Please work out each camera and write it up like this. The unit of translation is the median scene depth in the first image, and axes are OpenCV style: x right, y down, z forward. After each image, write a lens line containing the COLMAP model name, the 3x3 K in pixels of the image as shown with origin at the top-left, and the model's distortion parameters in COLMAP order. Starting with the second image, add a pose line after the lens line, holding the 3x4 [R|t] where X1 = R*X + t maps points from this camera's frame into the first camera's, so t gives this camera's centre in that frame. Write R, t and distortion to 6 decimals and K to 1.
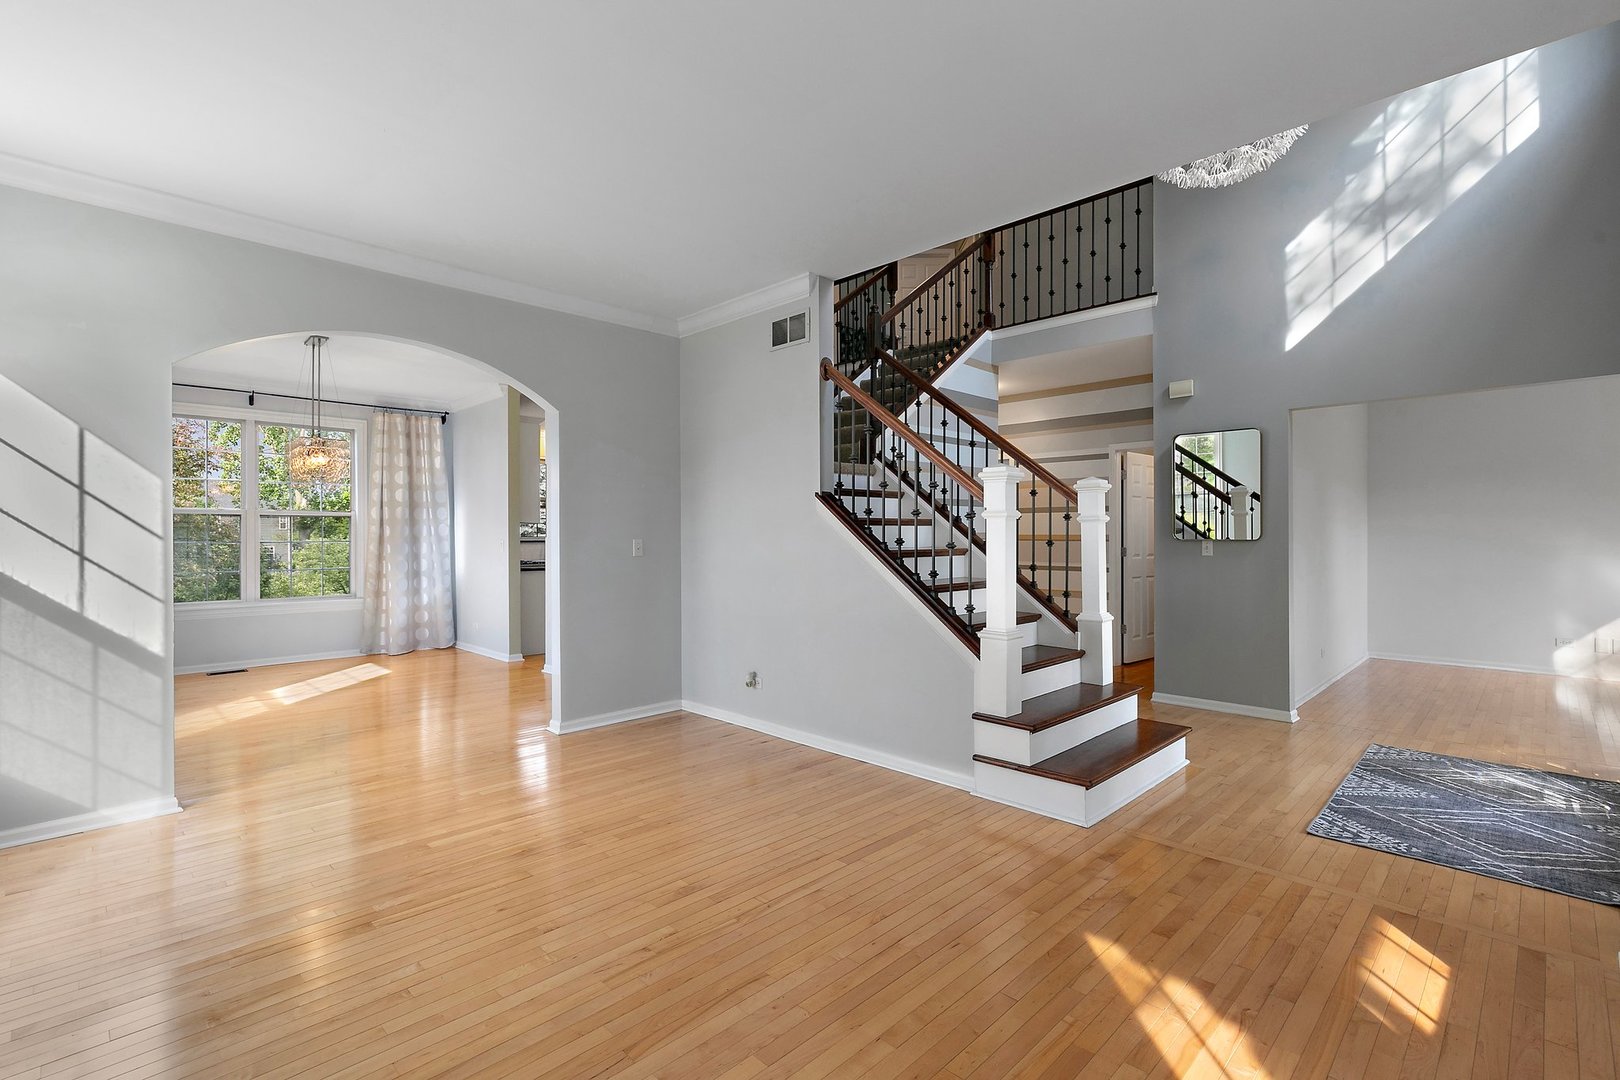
lens RADIAL K [[726.5, 0, 802.1], [0, 726.5, 529.2], [0, 0, 1]] dist [-0.000713, -0.000363]
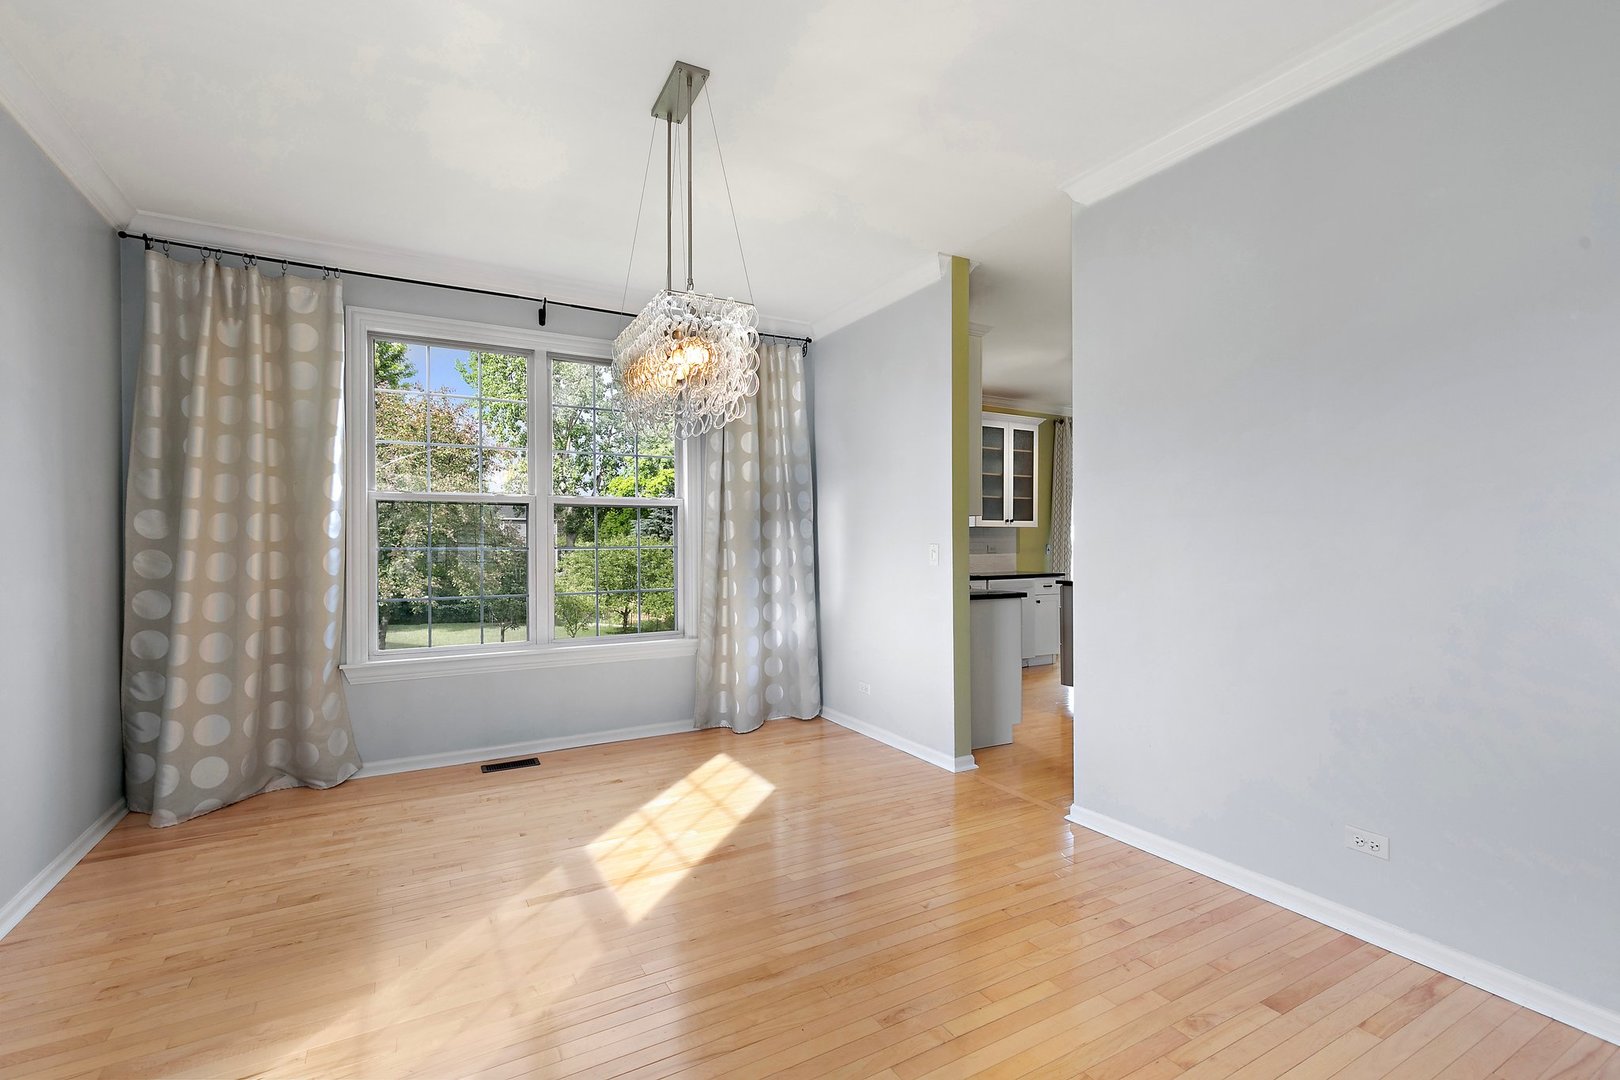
lens RADIAL K [[726.5, 0, 808.5], [0, 726.5, 540.7], [0, 0, 1]] dist [-0.000713, -0.000363]
pose [[0.959443, -0.001130, -0.281900, -0.336561], [0.002782, 0.999981, 0.005459, 0.008828], [0.281888, -0.006022, 0.959428, 0.431098]]
